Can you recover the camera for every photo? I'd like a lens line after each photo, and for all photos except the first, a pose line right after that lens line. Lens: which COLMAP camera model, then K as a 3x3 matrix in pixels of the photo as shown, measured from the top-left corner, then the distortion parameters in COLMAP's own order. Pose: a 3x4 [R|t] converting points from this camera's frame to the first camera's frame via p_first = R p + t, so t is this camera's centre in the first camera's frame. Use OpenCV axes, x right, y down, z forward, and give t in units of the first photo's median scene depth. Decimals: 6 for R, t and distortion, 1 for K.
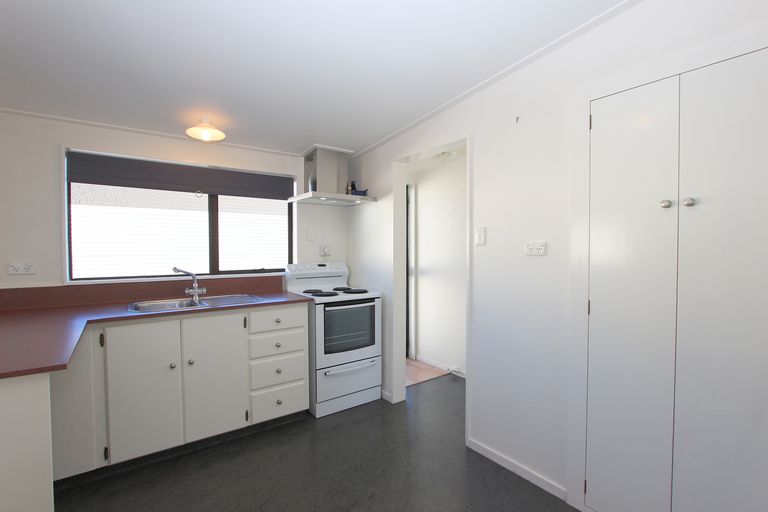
lens RADIAL K [[358.9, 0, 382.6], [0, 358.9, 256.6], [0, 0, 1]] dist [-0.001638, -0.000554]
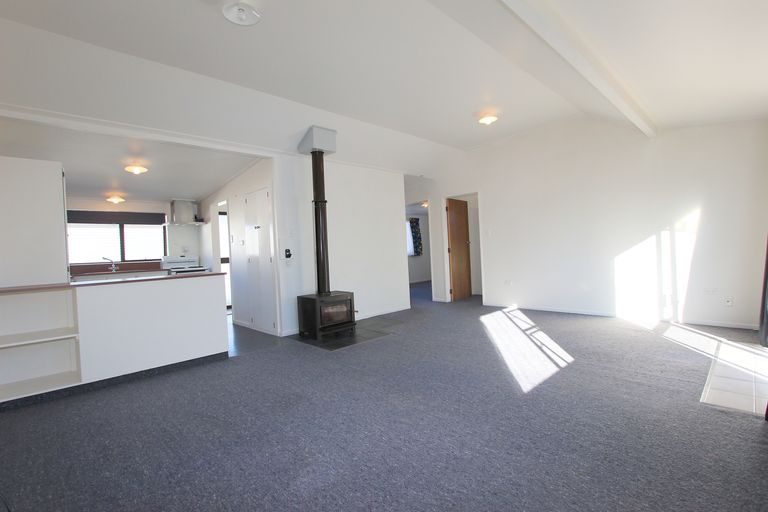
lens RADIAL K [[358.9, 0, 384.5], [0, 358.9, 254.5], [0, 0, 1]] dist [-0.001638, -0.000554]
pose [[0.989309, -0.037179, 0.141017, 0.706033], [0.039101, 0.999176, -0.010880, 0.085106], [-0.140497, 0.016278, 0.989947, -1.221725]]
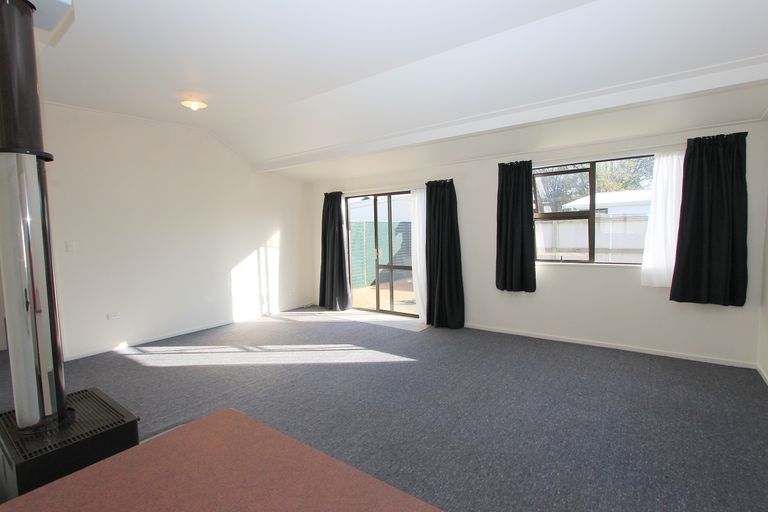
lens RADIAL K [[358.9, 0, 384.9], [0, 358.9, 255.5], [0, 0, 1]] dist [-0.001638, -0.000554]
pose [[-0.291422, -0.052450, 0.955156, -0.486091], [0.049179, 0.996354, 0.069717, -0.127889], [-0.955330, 0.067291, -0.287780, 0.870506]]
